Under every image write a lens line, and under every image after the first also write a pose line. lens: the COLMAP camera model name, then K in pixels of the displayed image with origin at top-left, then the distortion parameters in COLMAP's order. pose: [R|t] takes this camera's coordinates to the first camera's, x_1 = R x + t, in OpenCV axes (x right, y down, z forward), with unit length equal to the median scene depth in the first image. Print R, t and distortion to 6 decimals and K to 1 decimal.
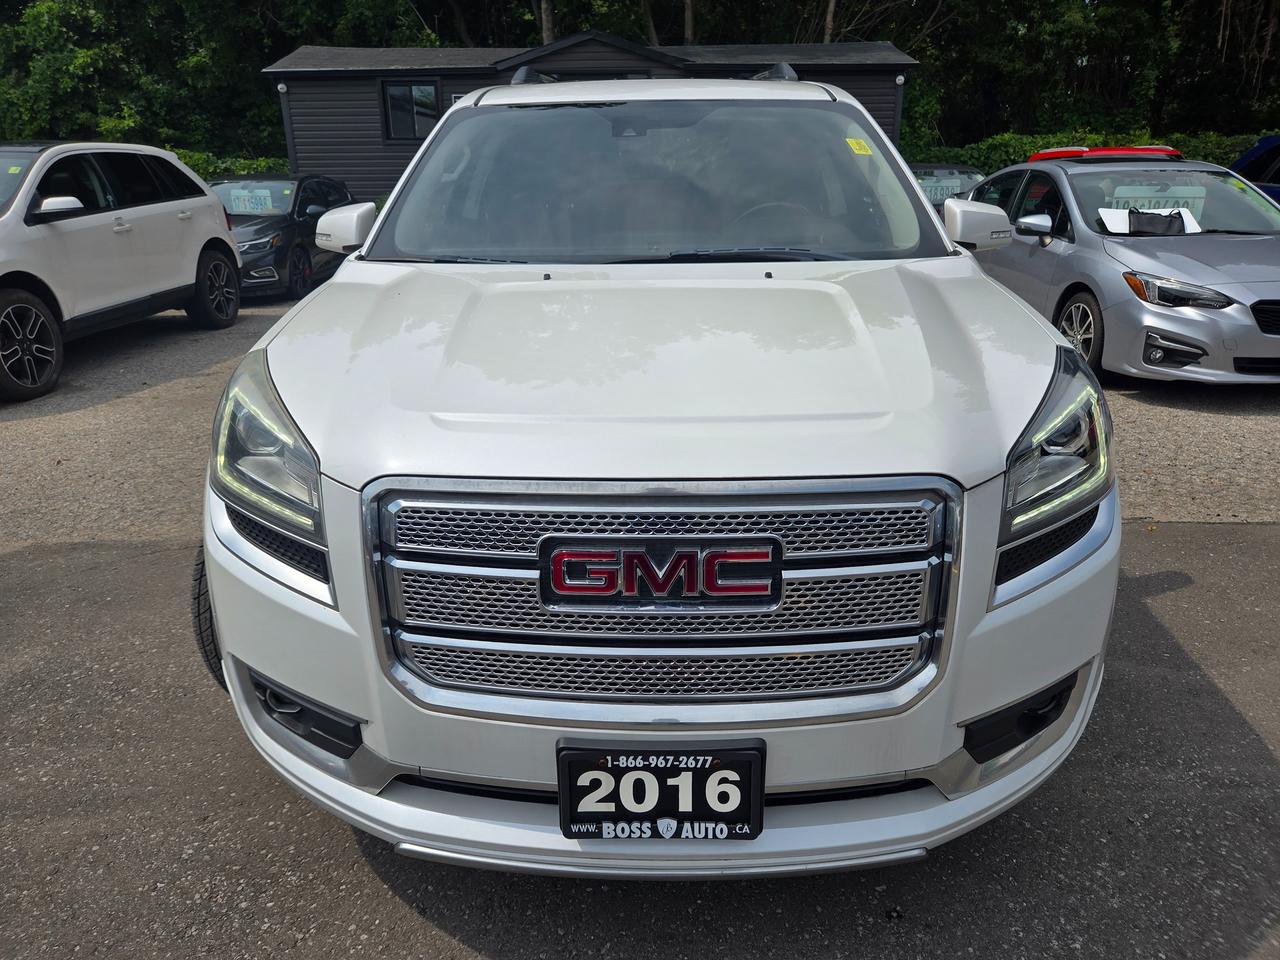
lens RADIAL K [[855.1, 0, 645.7], [0, 855.1, 484.4], [0, 0, 1]] dist [0.069094, -0.052543]
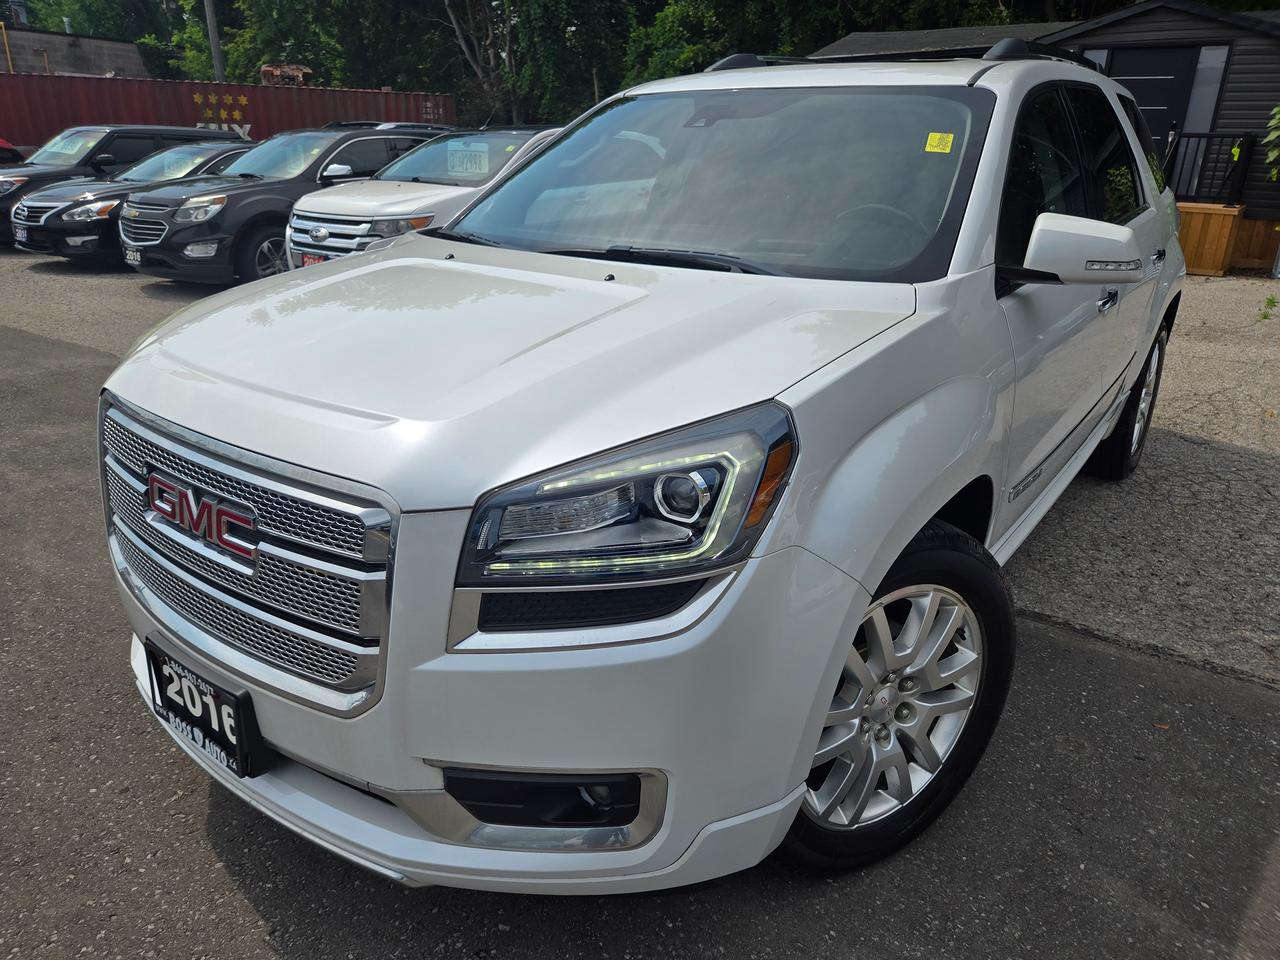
lens RADIAL K [[847.8, 0, 640.0], [0, 847.8, 480.0], [0, 0, 1]] dist [0.054712, -0.050165]
pose [[0.799582, 0.240884, -0.550131, 1.025551], [-0.230722, 0.968947, 0.088929, -0.165884], [0.554469, 0.055821, 0.830330, 0.349276]]
